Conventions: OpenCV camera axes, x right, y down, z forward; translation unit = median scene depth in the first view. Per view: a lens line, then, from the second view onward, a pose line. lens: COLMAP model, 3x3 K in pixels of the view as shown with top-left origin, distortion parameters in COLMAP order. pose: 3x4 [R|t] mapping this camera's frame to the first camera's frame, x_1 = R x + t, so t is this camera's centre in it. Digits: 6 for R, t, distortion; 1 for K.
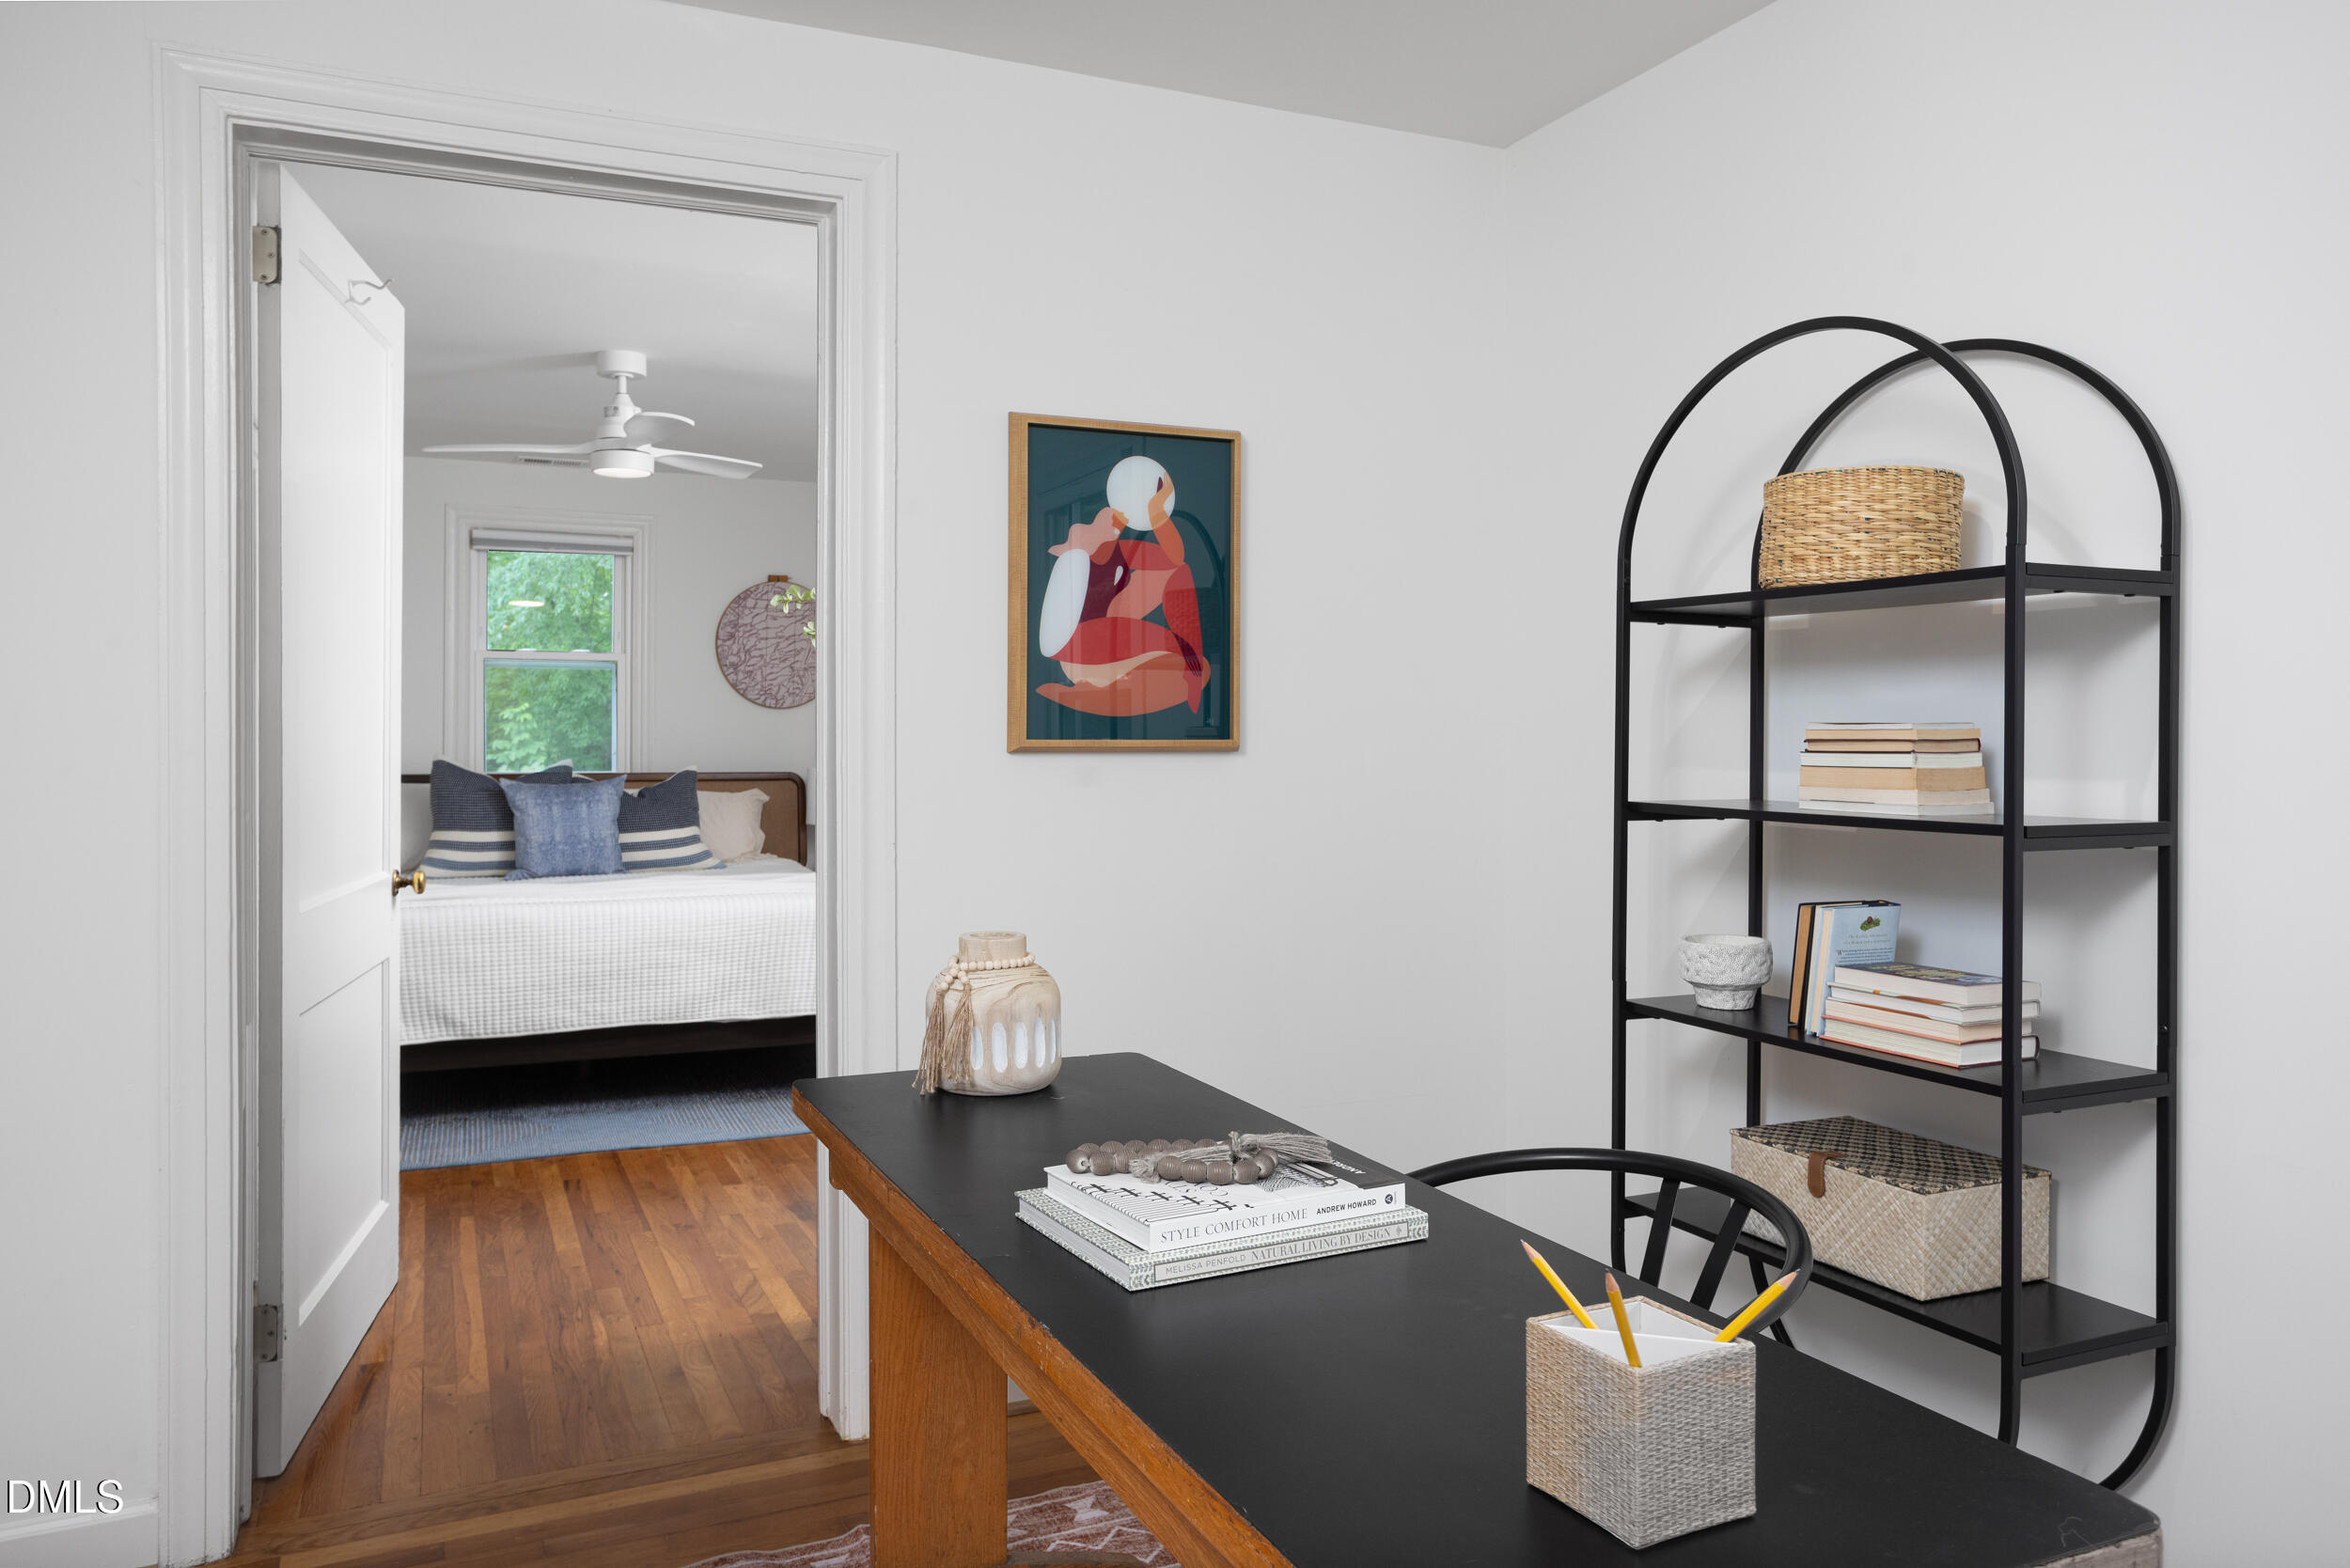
lens RADIAL K [[1617.9, 0, 1175.8], [0, 1617.9, 775.5], [0, 0, 1]] dist [-0.000016, 0.000021]
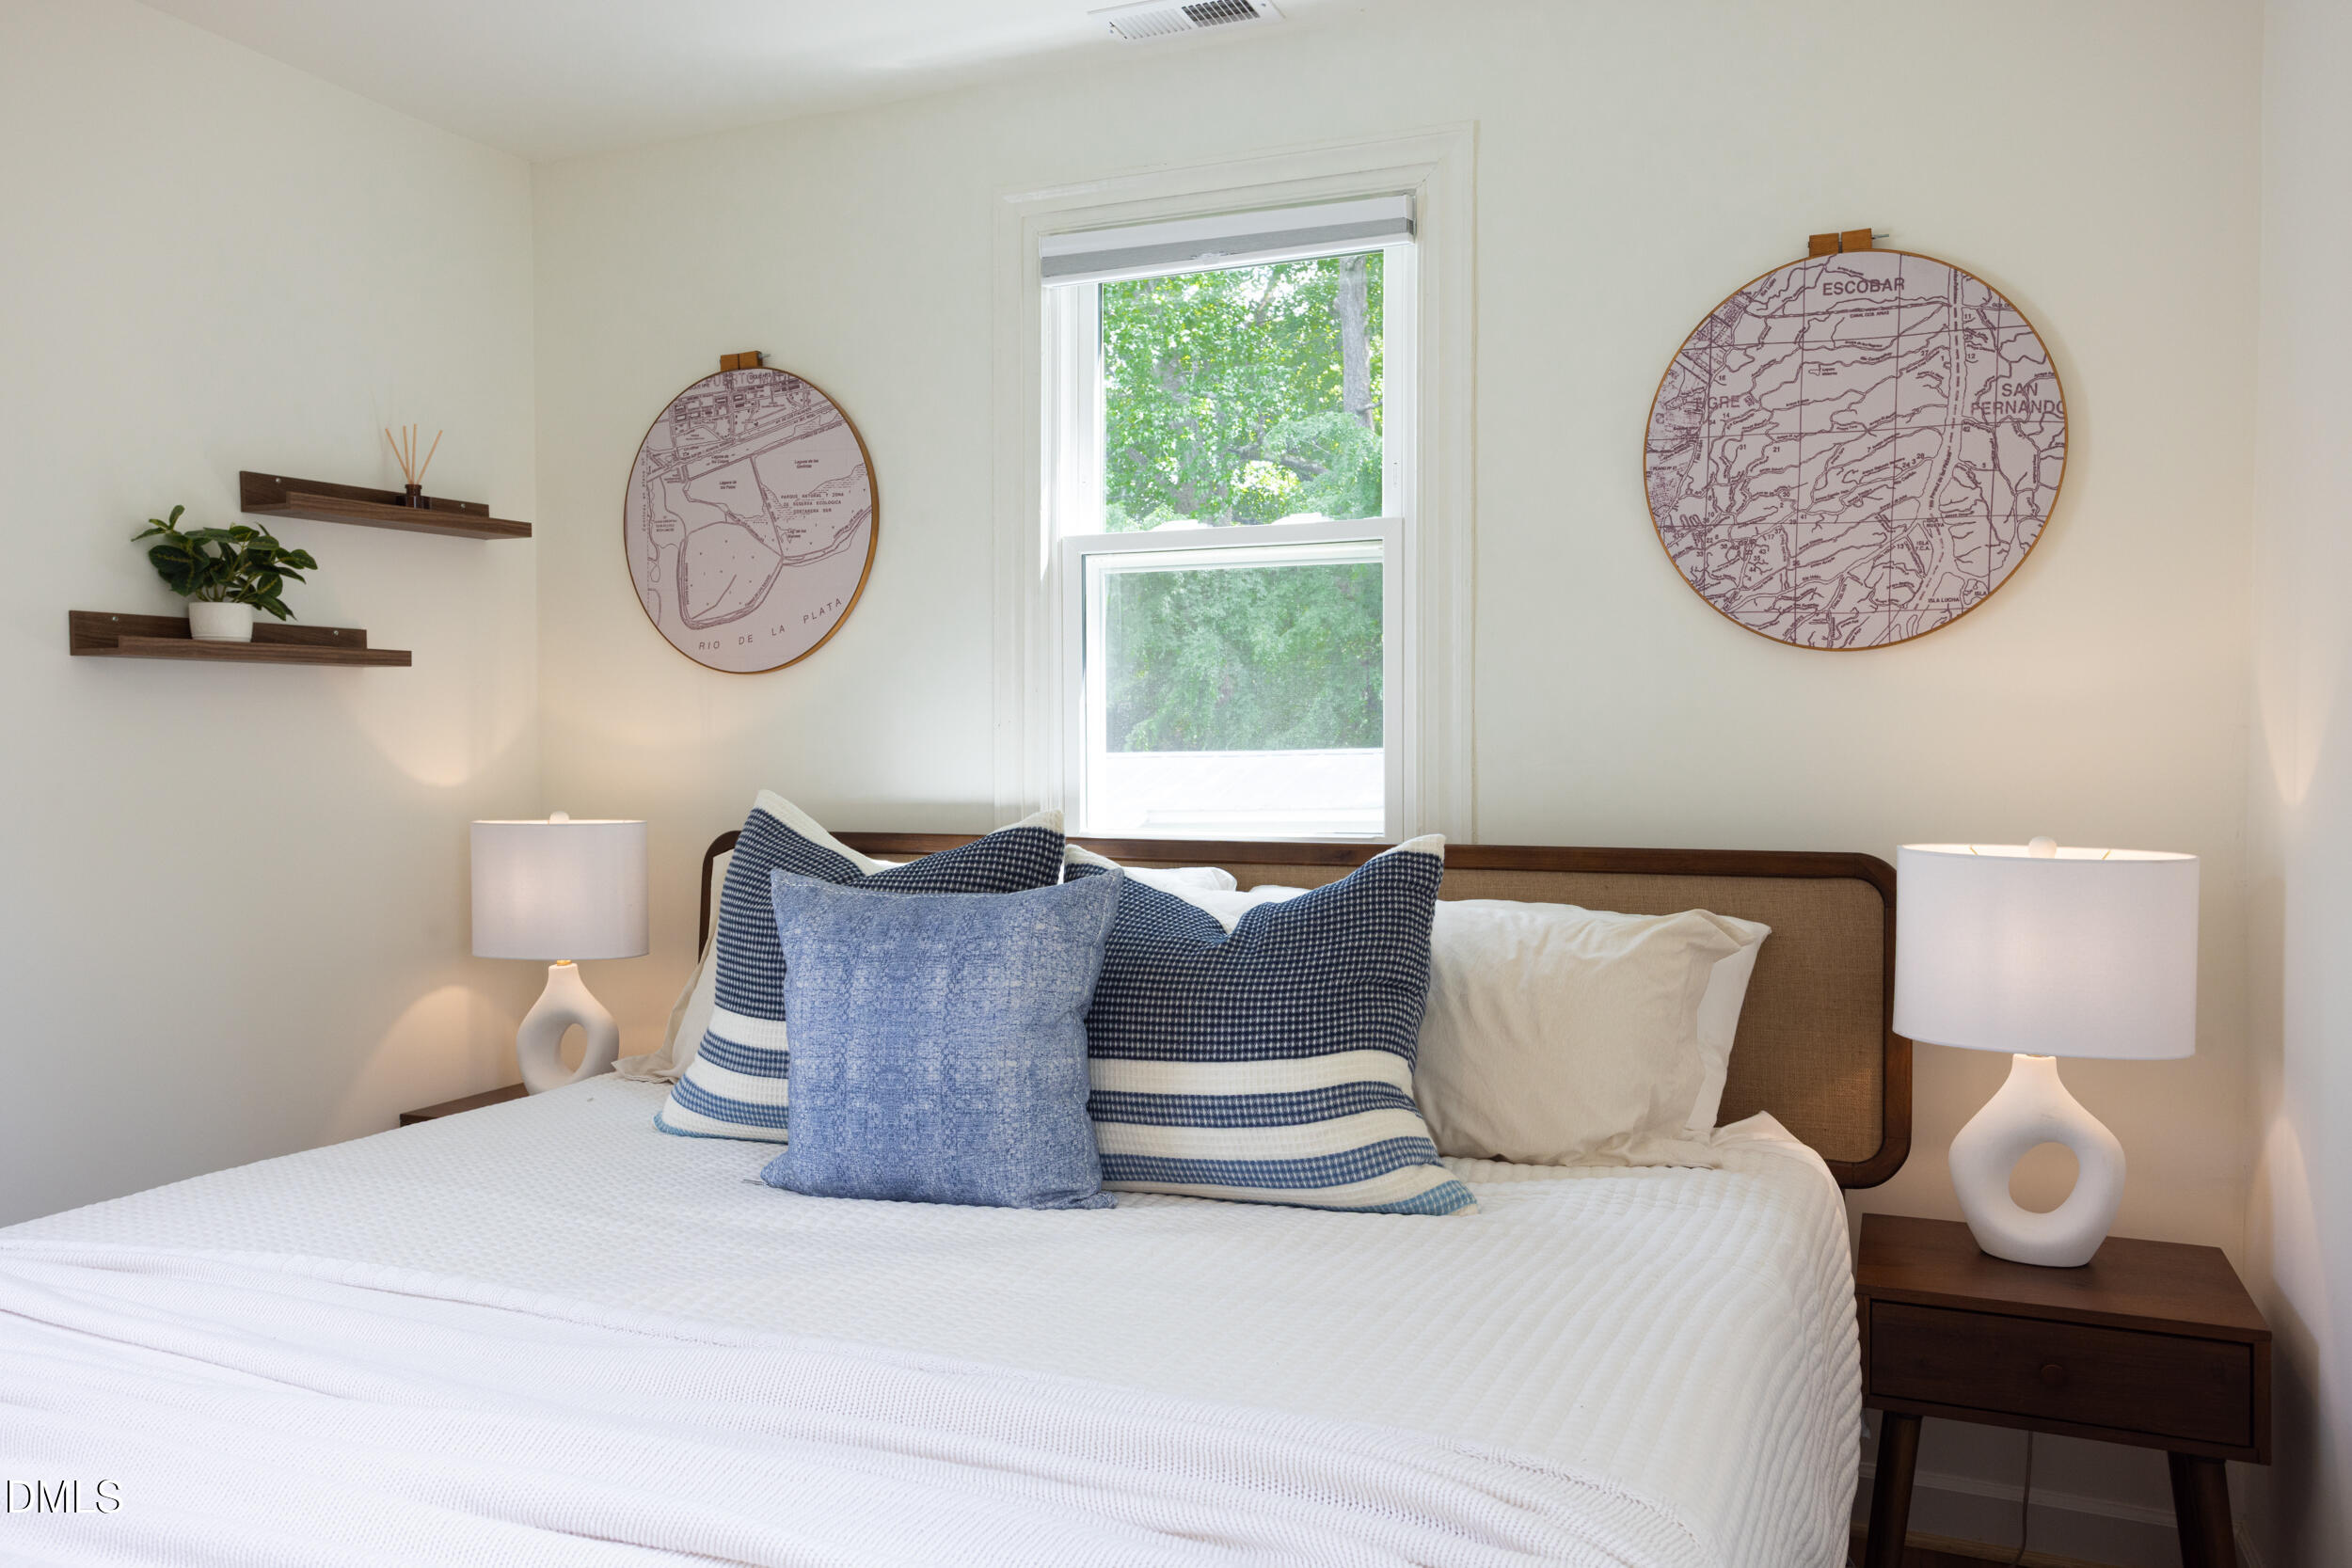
lens RADIAL K [[1787.3, 0, 1176.2], [0, 1787.3, 778.9], [0, 0, 1]] dist [0.005930, 0.001586]
pose [[0.671782, 0.006950, -0.740717, -0.072144], [-0.008460, 0.999963, 0.001709, -0.015716], [0.740701, 0.005118, 0.671815, 0.673843]]
